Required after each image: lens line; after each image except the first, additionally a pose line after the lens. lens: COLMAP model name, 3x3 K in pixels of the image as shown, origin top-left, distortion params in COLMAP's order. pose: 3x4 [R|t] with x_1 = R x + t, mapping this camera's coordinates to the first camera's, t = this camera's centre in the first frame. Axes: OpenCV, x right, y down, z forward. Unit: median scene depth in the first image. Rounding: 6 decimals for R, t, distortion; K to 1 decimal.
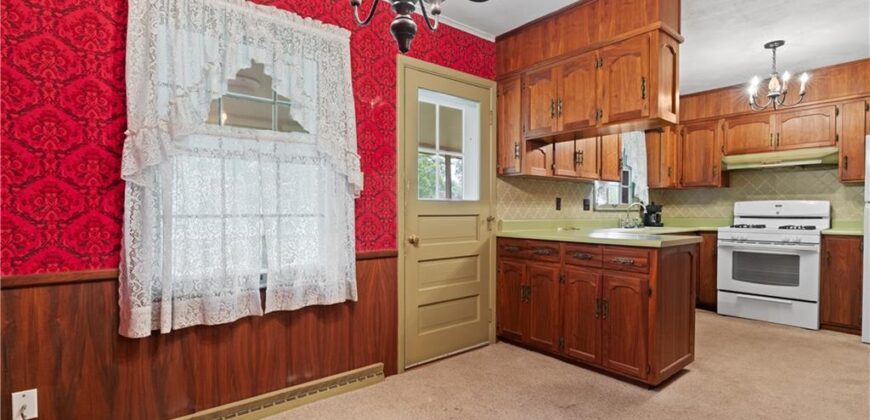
lens RADIAL K [[394.6, 0, 433.8], [0, 394.6, 220.7], [0, 0, 1]] dist [-0.004622, -0.000456]
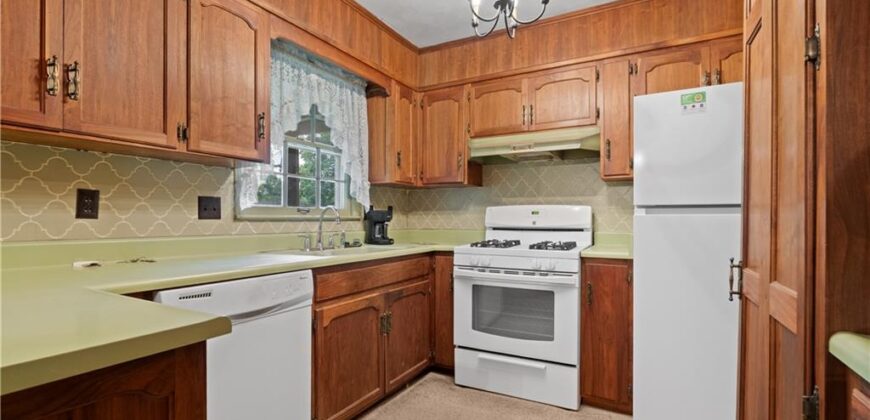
lens RADIAL K [[392.0, 0, 427.8], [0, 392.0, 220.5], [0, 0, 1]] dist [-0.011027, -0.000258]
pose [[0.929384, -0.000001, 0.369115, 0.512422], [0.007153, 0.999812, -0.018008, -0.015242], [-0.369045, 0.019377, 0.929209, 0.491320]]
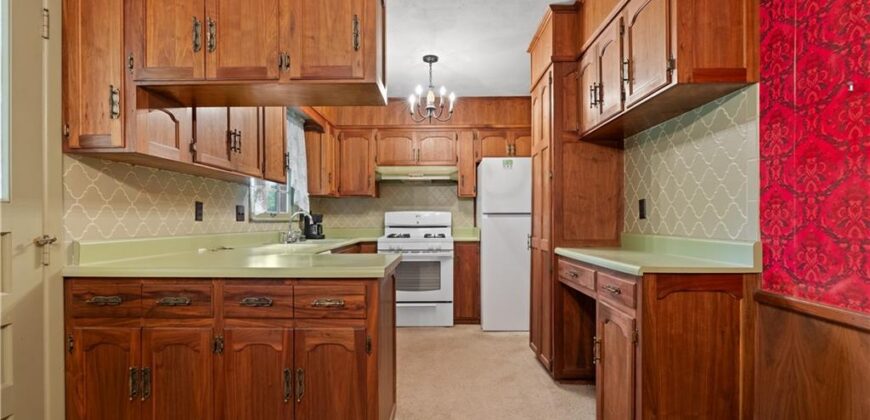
lens RADIAL K [[394.6, 0, 433.8], [0, 394.6, 220.7], [0, 0, 1]] dist [-0.004622, -0.000456]
pose [[0.640951, -0.002936, 0.767576, 0.070590], [0.021394, 0.999673, -0.014041, -0.010116], [-0.767284, 0.025421, 0.640804, 0.302342]]
